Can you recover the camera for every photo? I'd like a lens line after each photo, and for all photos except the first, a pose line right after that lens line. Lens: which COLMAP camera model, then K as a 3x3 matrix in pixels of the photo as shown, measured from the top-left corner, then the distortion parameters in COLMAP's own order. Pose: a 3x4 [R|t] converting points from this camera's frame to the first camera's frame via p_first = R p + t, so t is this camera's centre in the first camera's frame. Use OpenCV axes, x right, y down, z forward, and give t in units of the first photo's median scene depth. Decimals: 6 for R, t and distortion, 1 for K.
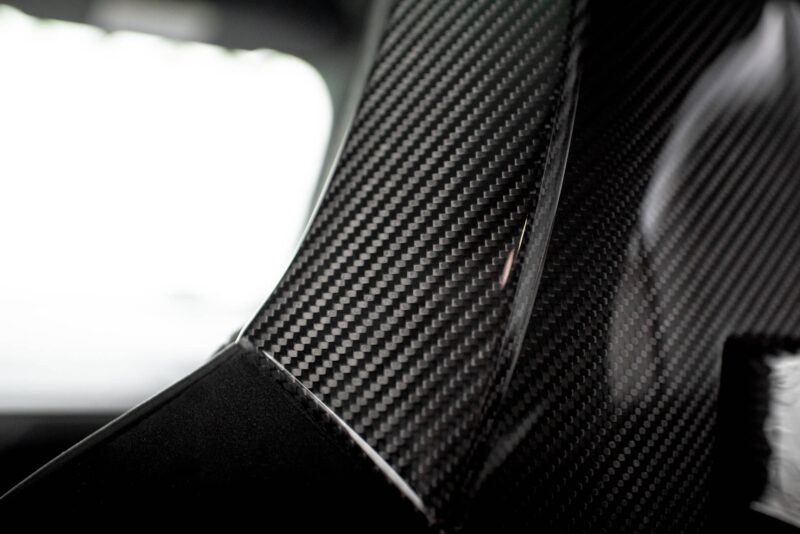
lens RADIAL K [[821.0, 0, 402.3], [0, 821.0, 254.5], [0, 0, 1]] dist [-0.085602, 0.015528]
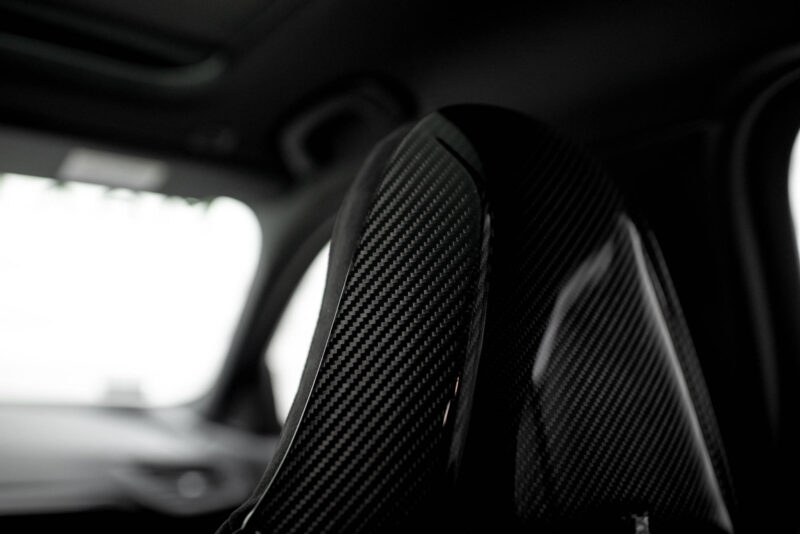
lens RADIAL K [[821.0, 0, 402.3], [0, 821.0, 254.5], [0, 0, 1]] dist [-0.085602, 0.015528]
pose [[0.995320, -0.006299, 0.096424, -0.061020], [0.015141, 0.995713, -0.091253, -0.233890], [-0.095436, 0.092286, 0.991149, -0.444818]]
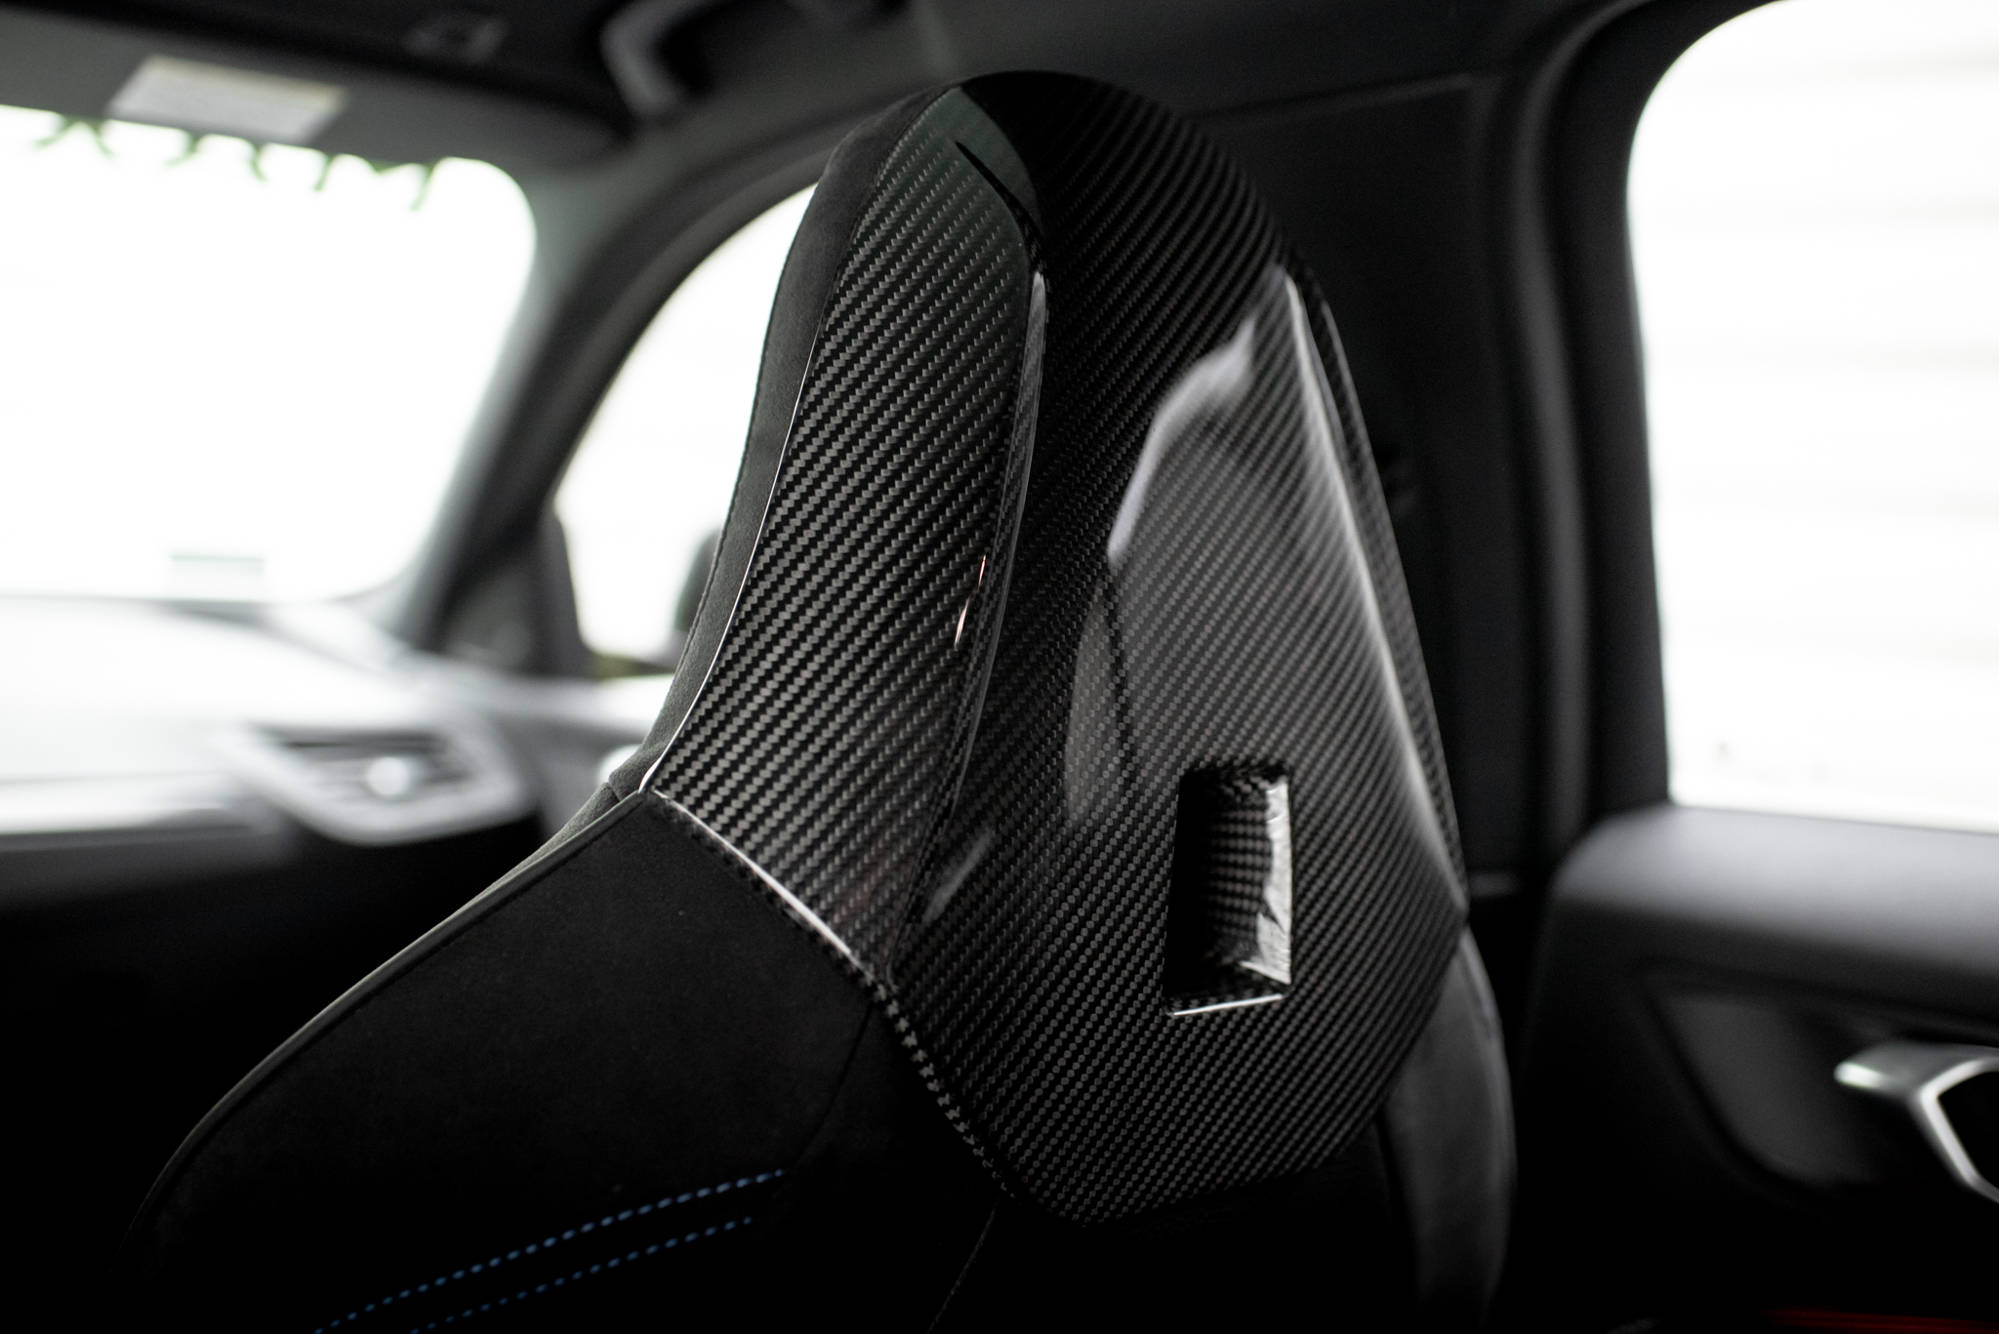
lens RADIAL K [[2051.4, 0, 1005.2], [0, 2051.4, 635.7], [0, 0, 1]] dist [-0.085602, 0.015528]
pose [[0.983071, -0.014788, 0.182630, -0.217321], [-0.003748, 0.994906, 0.100737, -0.288908], [-0.183189, -0.099717, 0.978007, -1.226433]]
